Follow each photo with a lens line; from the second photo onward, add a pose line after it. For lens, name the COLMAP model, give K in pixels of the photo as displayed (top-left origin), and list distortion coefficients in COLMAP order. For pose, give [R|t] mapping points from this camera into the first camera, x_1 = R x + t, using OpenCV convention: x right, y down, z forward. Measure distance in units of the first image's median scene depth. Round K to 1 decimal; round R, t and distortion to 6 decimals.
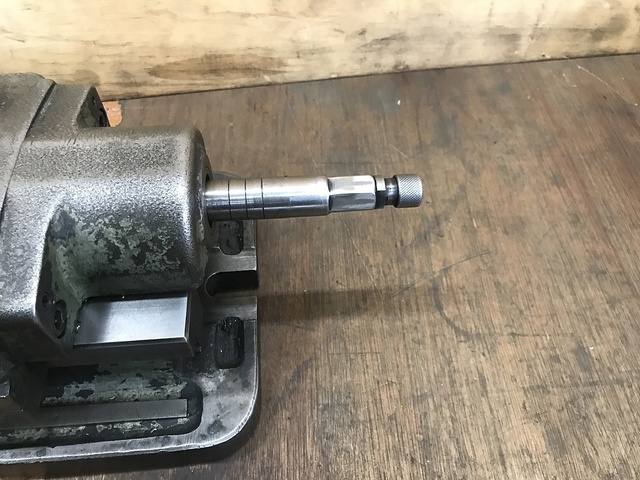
lens RADIAL K [[531.2, 0, 357.6], [0, 531.2, 217.1], [0, 0, 1]] dist [-0.000448, 0.013760]
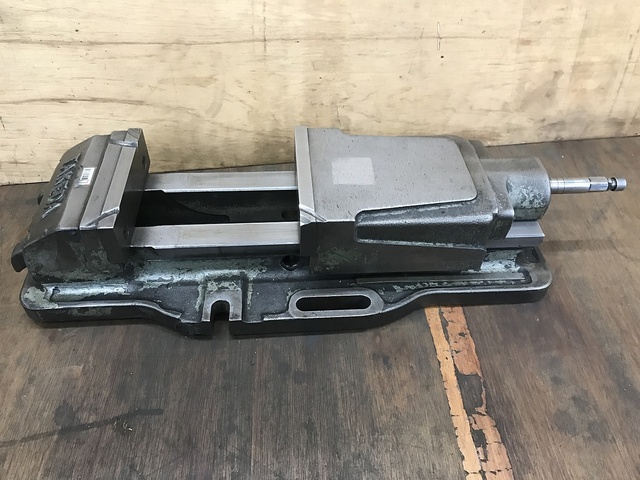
lens RADIAL K [[531.2, 0, 325.5], [0, 531.2, 233.3], [0, 0, 1]] dist [-0.000448, 0.013760]
pose [[0.999617, 0.019298, -0.019830, -0.721223], [-0.021622, 0.991970, -0.124614, 0.305255], [0.017266, 0.124996, 0.992007, -0.840578]]
